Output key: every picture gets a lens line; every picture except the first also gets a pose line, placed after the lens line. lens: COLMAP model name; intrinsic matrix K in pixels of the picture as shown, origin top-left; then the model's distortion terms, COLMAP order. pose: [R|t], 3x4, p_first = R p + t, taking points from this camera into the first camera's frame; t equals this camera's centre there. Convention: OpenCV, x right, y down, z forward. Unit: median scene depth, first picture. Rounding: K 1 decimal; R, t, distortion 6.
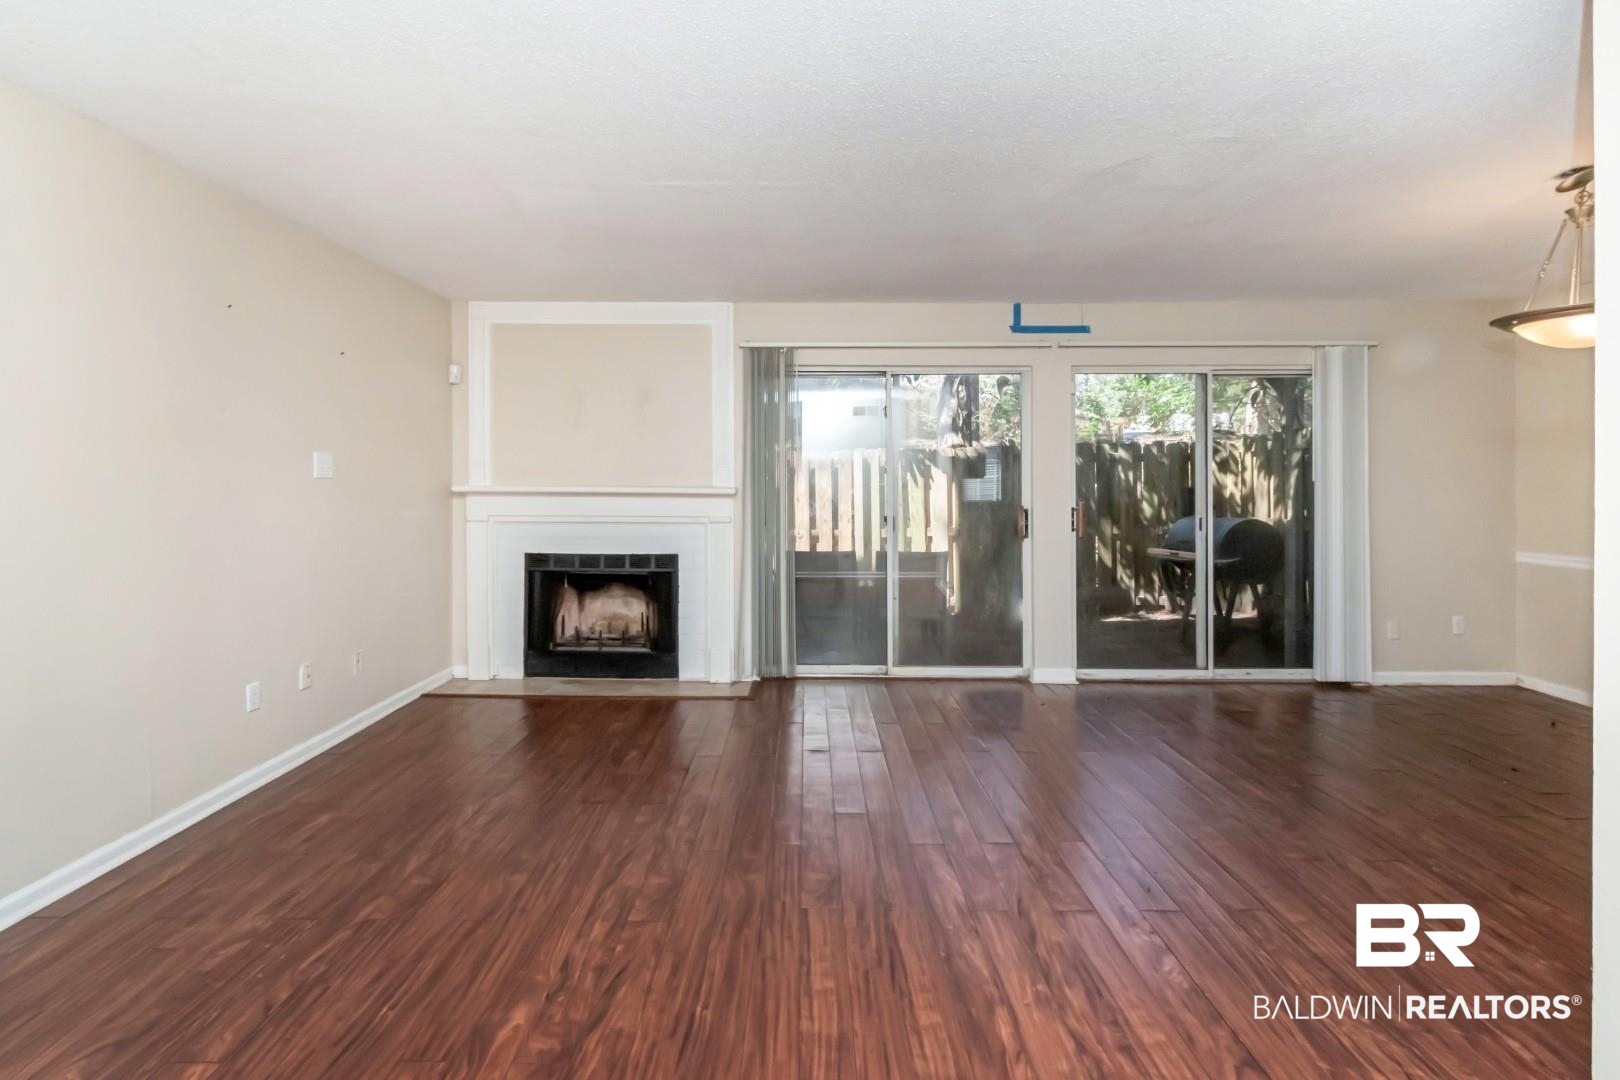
lens RADIAL K [[735.1, 0, 802.4], [0, 735.1, 478.1], [0, 0, 1]] dist [0.000550, 0.000068]
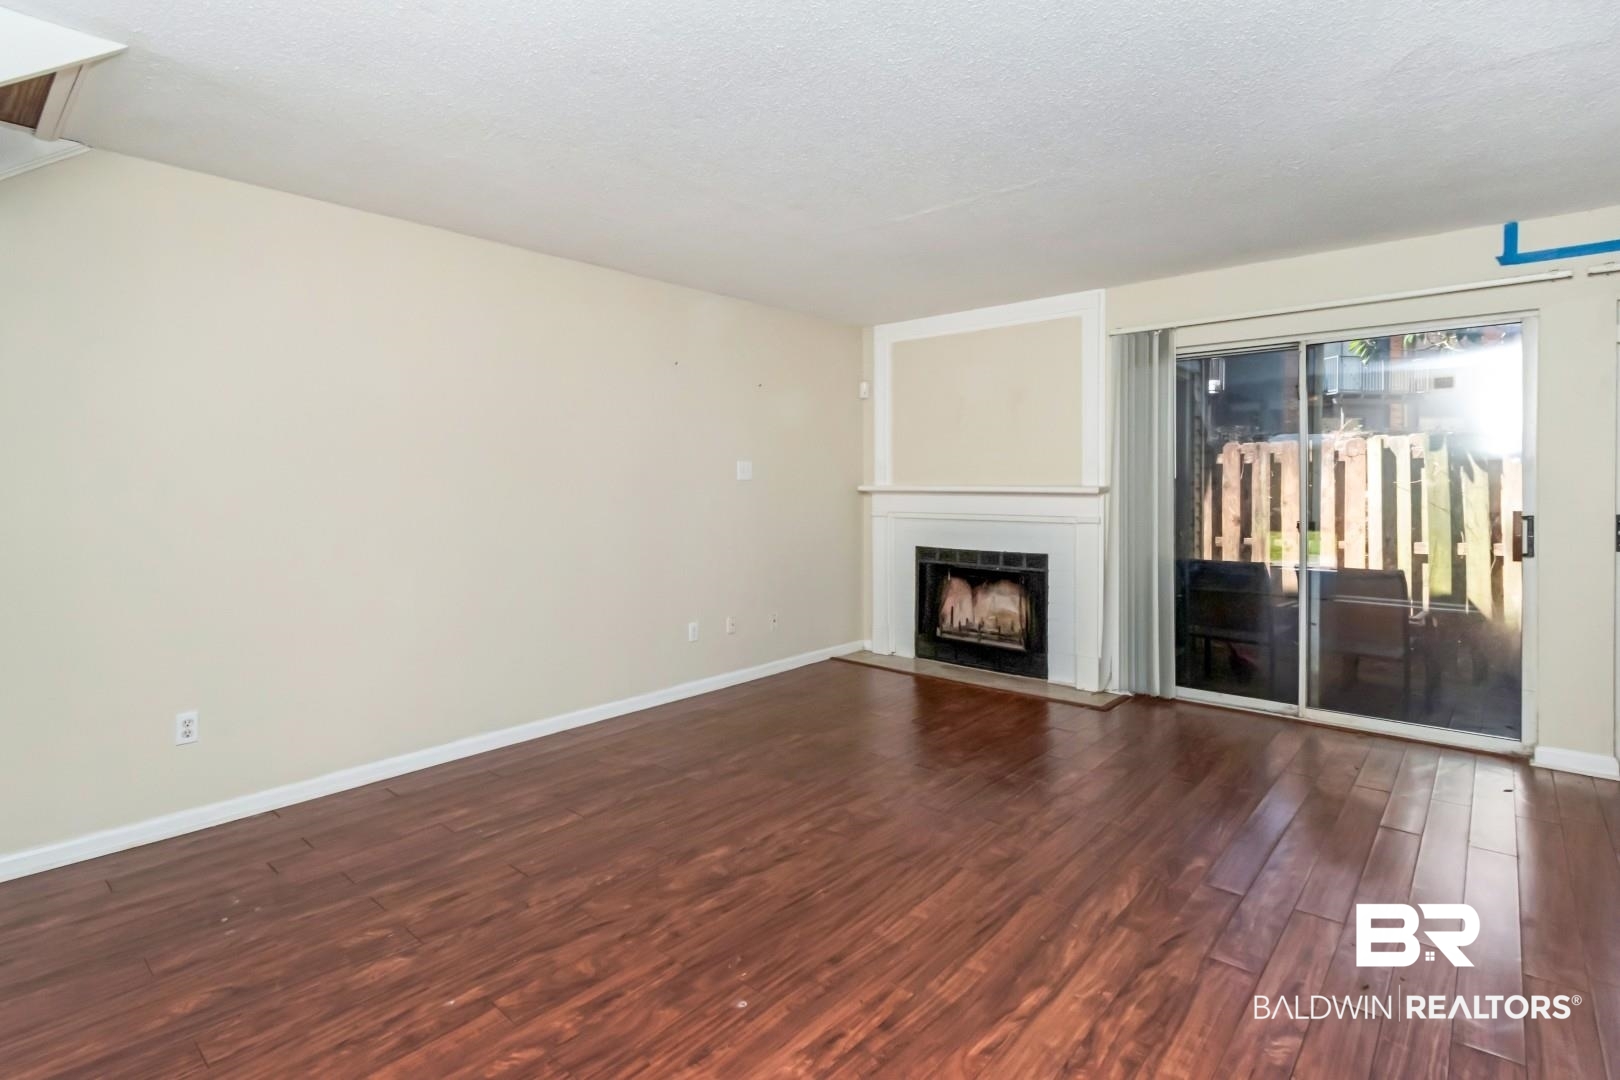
lens RADIAL K [[793.6, 0, 795.2], [0, 793.6, 492.3], [0, 0, 1]] dist [-0.001227, -0.000335]
pose [[0.751342, 0.001934, -0.659910, 0.282596], [0.008811, 0.999877, 0.012961, 0.003335], [0.659854, -0.015553, 0.751233, -0.021712]]
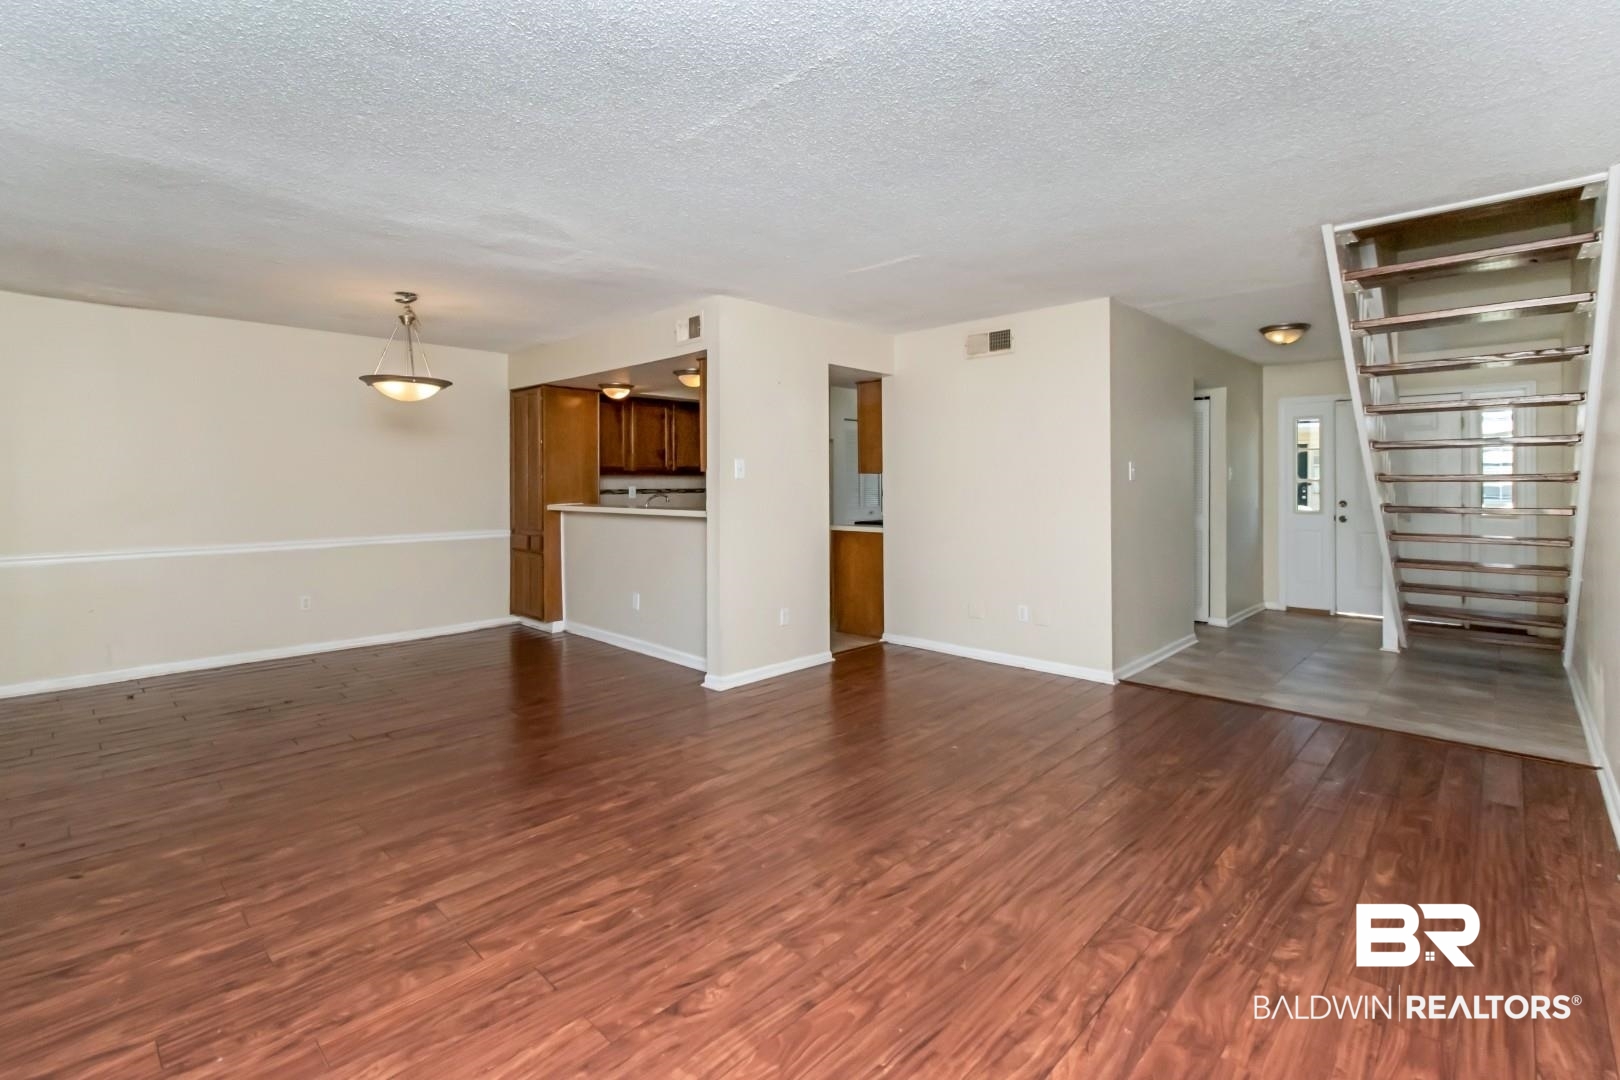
lens RADIAL K [[729.8, 0, 794.3], [0, 729.8, 501.0], [0, 0, 1]] dist [-0.001367, -0.000455]
pose [[-0.716777, -0.016710, 0.697102, -0.415740], [-0.001795, 0.999754, 0.022119, 0.004003], [-0.697300, 0.014602, -0.716630, 0.922386]]
